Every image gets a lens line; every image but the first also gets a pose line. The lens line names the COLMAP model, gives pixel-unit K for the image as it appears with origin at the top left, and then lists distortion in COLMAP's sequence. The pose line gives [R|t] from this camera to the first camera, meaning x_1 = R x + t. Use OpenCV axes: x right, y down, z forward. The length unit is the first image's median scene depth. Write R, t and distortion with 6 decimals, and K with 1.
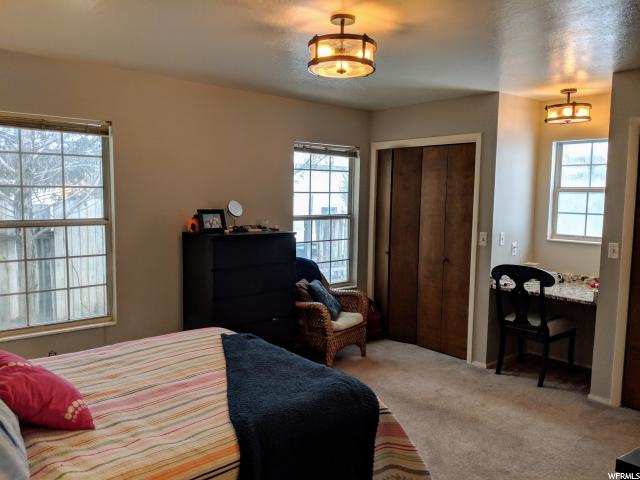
lens RADIAL K [[497.3, 0, 320.0], [0, 497.3, 240.0], [0, 0, 1]] dist [-0.003454, -0.004070]
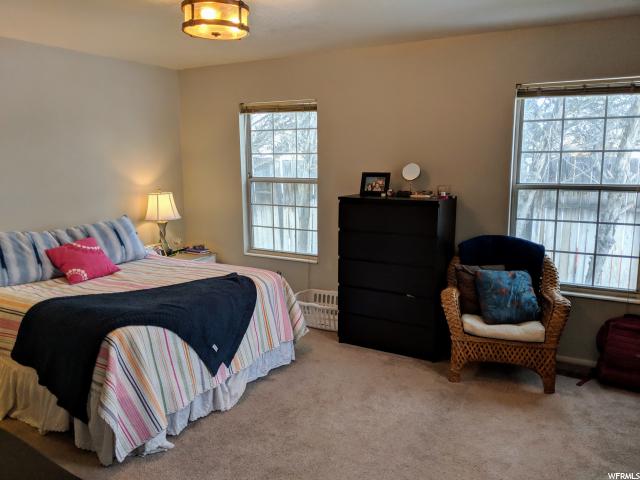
lens RADIAL K [[497.3, 0, 320.0], [0, 497.3, 240.0], [0, 0, 1]] dist [-0.003454, -0.004070]
pose [[0.328881, 0.135755, -0.934563, 0.692162], [-0.075833, 0.990214, 0.117153, -0.034522], [0.941322, 0.032342, 0.335957, 0.545733]]
